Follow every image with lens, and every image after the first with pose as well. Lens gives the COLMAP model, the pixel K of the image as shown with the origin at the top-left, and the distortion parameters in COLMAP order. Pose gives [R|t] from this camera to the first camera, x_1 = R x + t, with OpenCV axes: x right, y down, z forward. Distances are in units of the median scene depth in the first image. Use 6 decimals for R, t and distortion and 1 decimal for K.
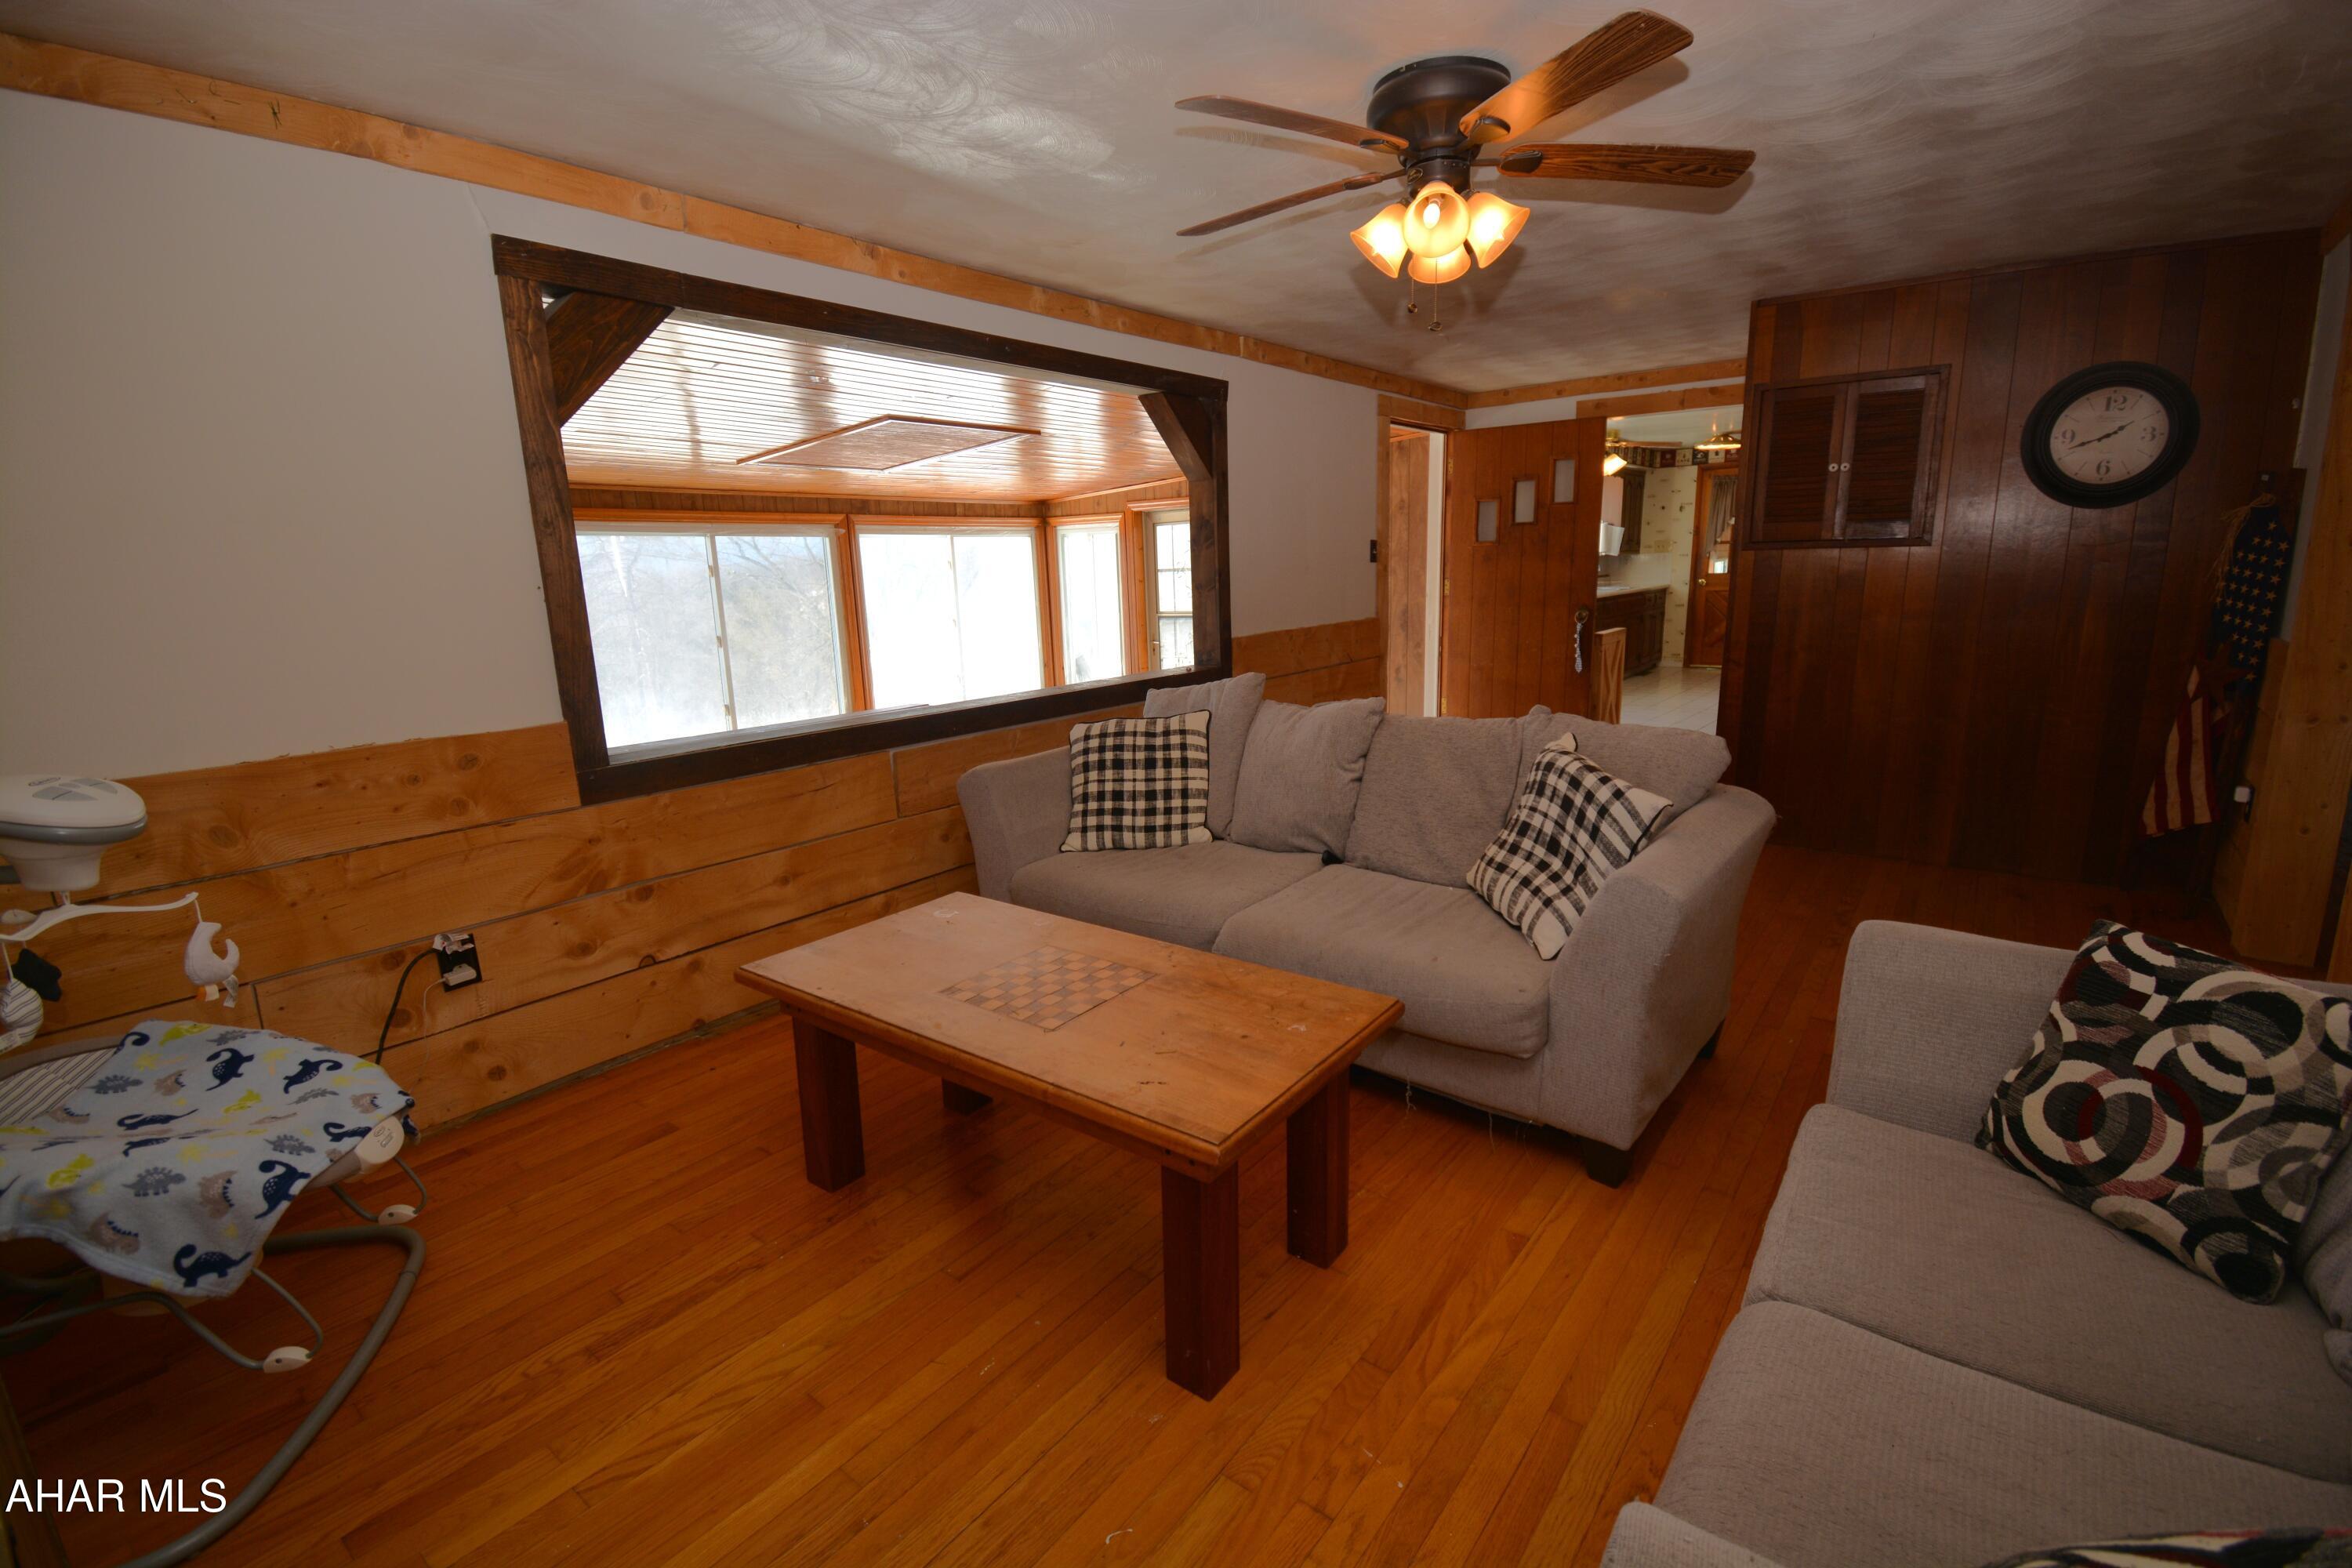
lens RADIAL K [[1034.5, 0, 1178.0], [0, 1034.5, 814.1], [0, 0, 1]] dist [0.003065, -0.015350]
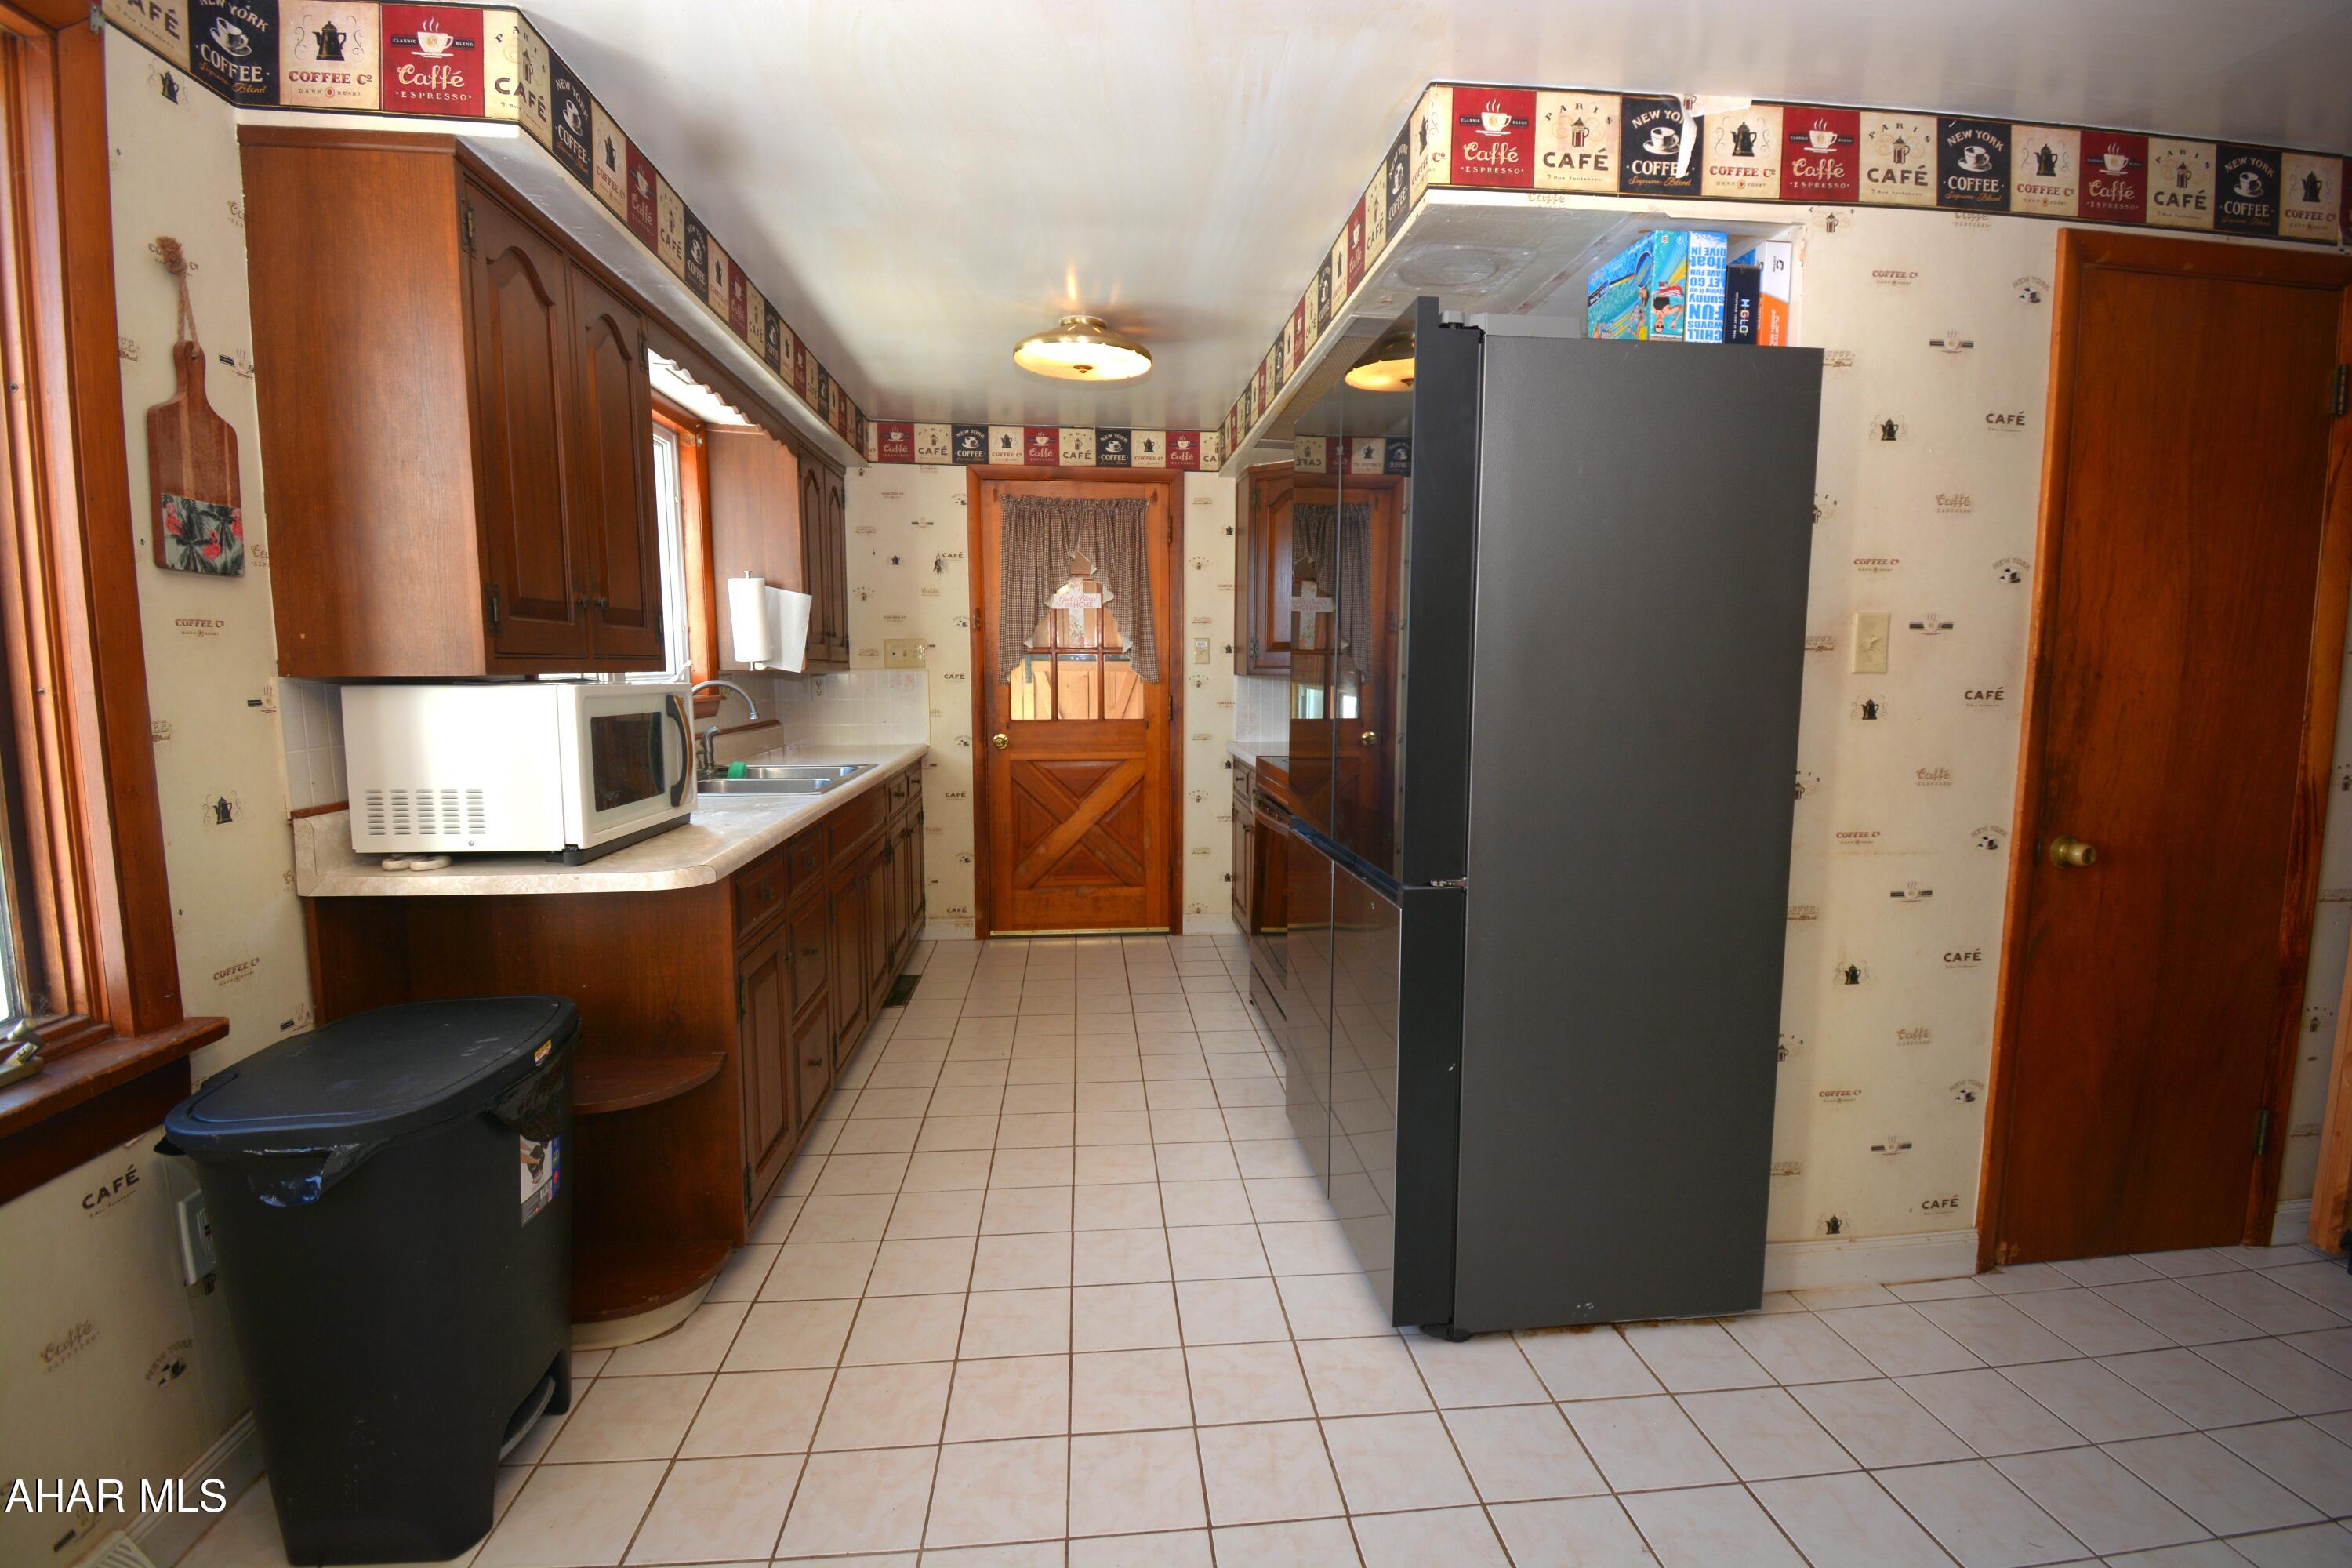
lens RADIAL K [[1034.5, 0, 1188.2], [0, 1034.5, 779.5], [0, 0, 1]] dist [0.003065, -0.015350]
pose [[0.714765, -0.040165, 0.698210, 0.263209], [0.129531, 0.988679, -0.075728, -0.164911], [-0.687265, 0.144568, 0.711876, 0.641671]]
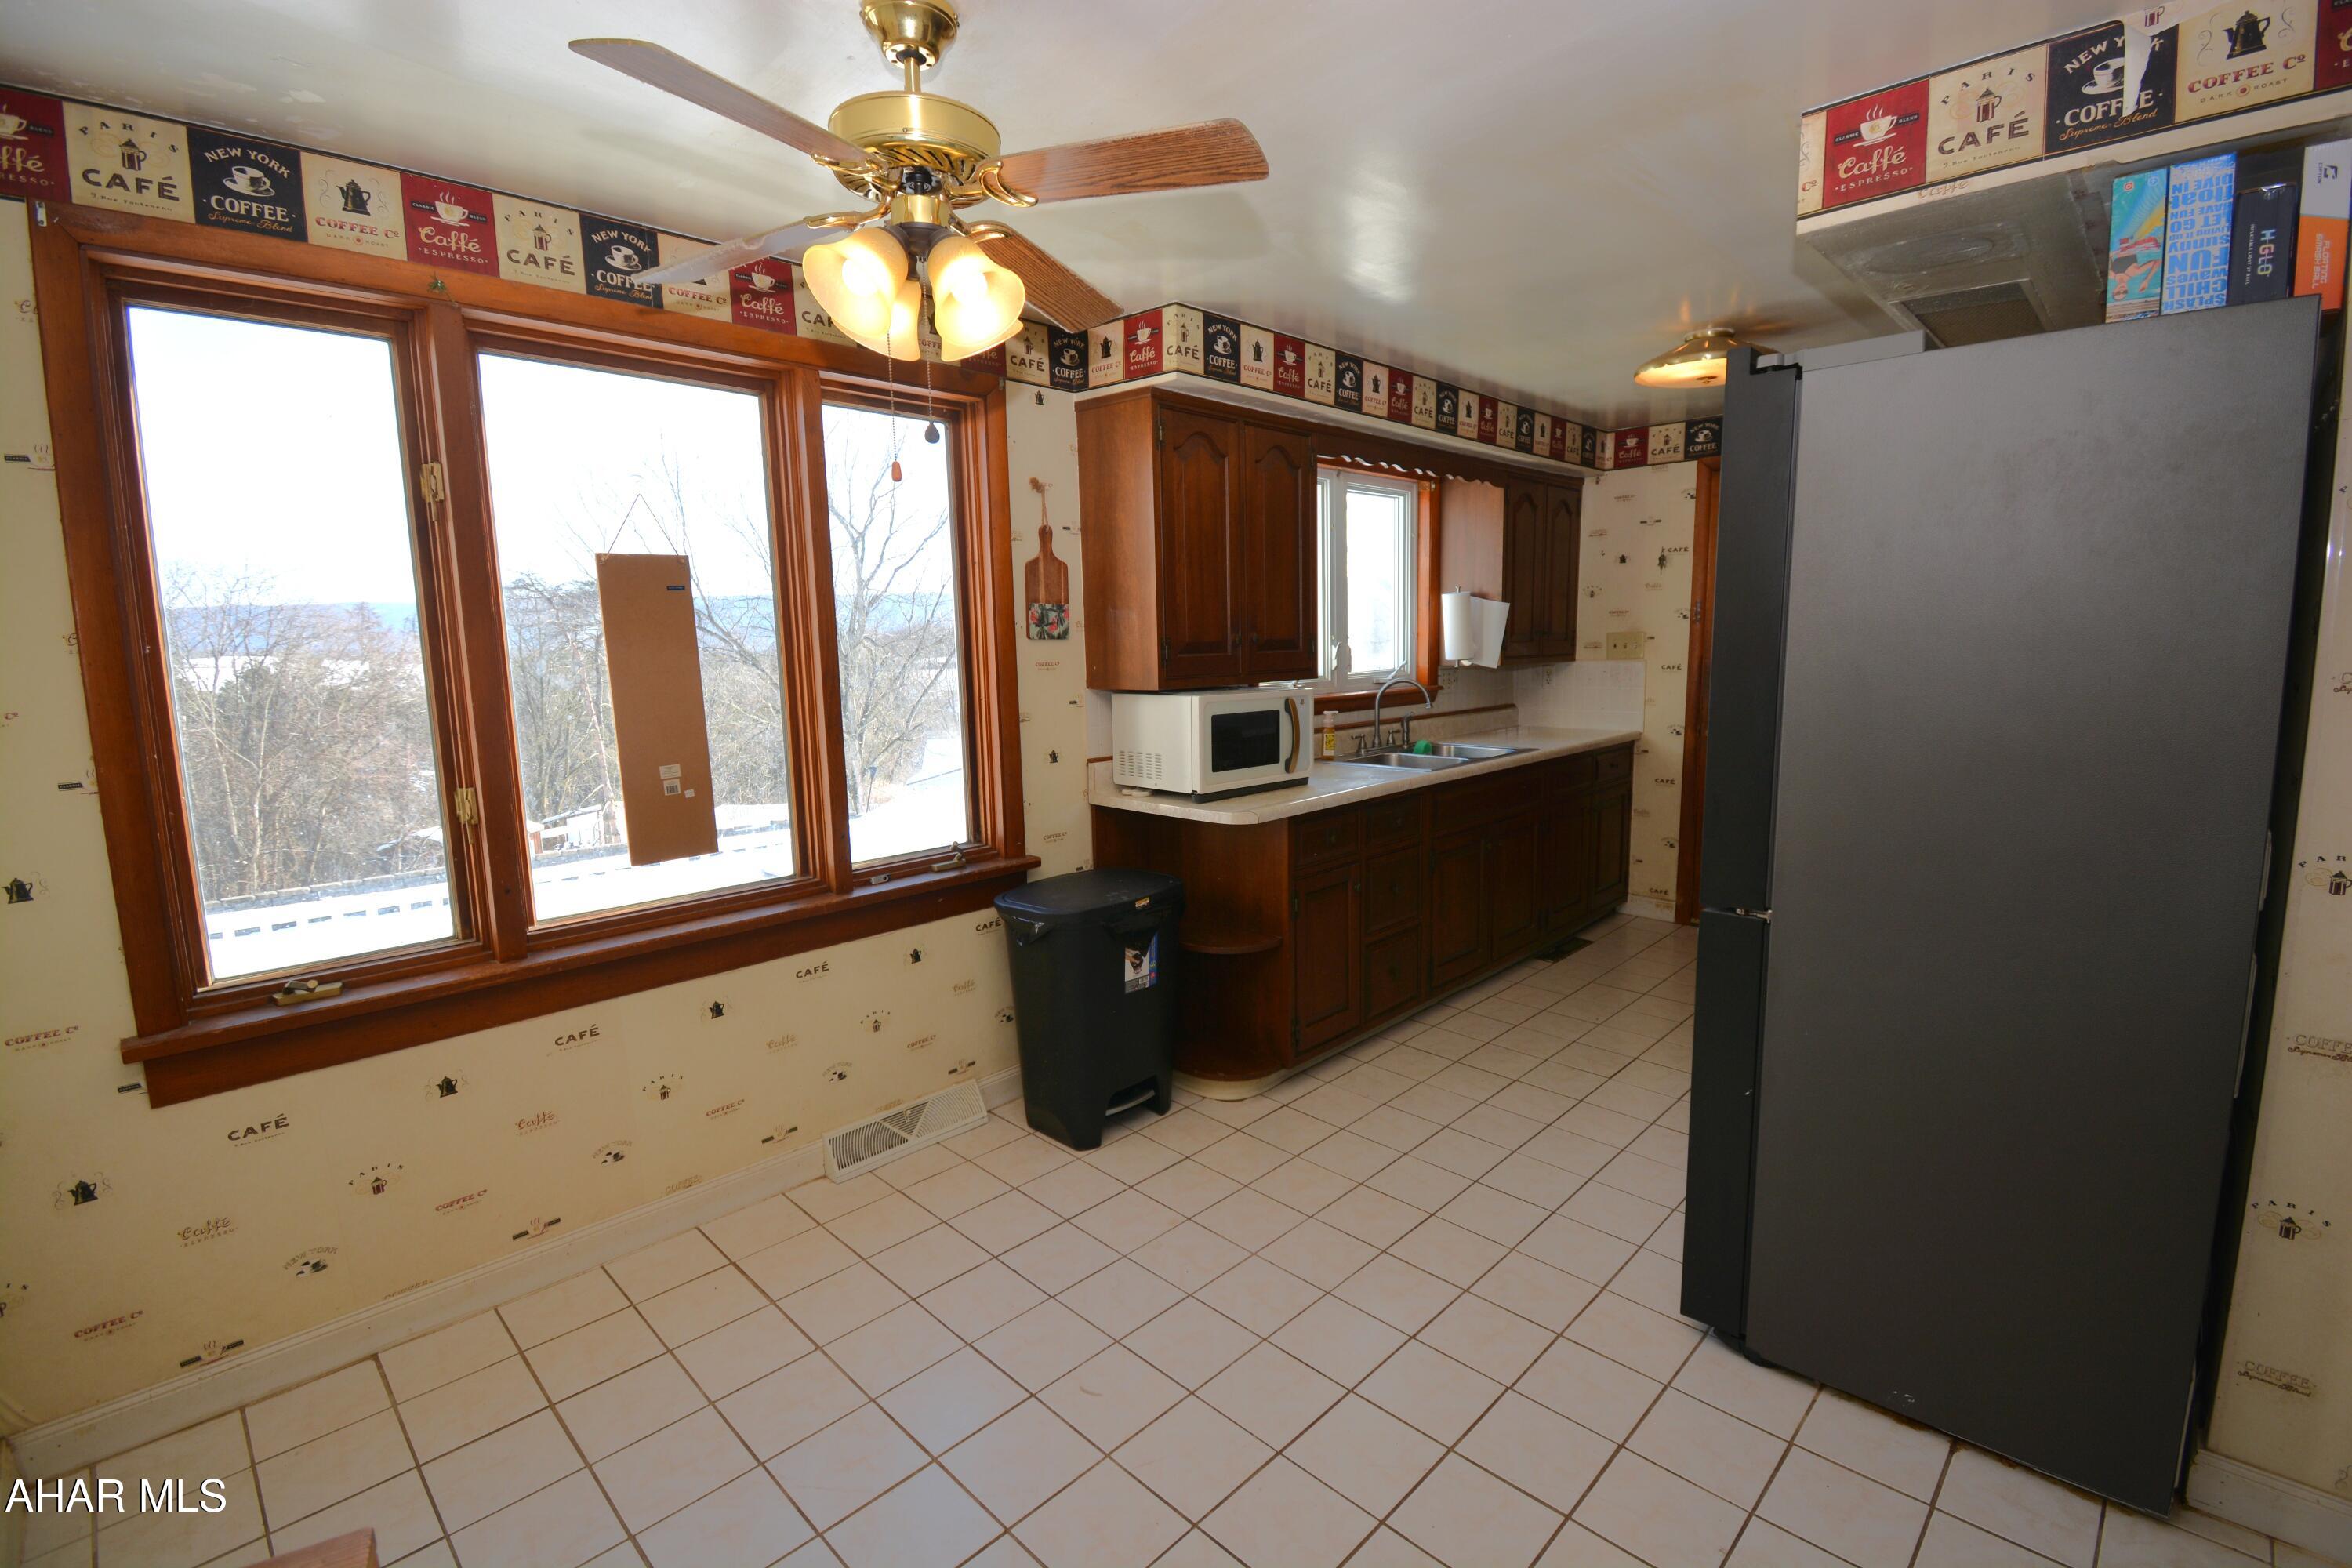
lens RADIAL K [[1034.5, 0, 1190.0], [0, 1034.5, 785.2], [0, 0, 1]] dist [0.003065, -0.015350]
pose [[0.994820, 0.029636, -0.097240, 0.331253], [-0.037238, 0.996311, -0.077321, -0.160022], [0.094590, 0.080541, 0.992253, 0.555345]]
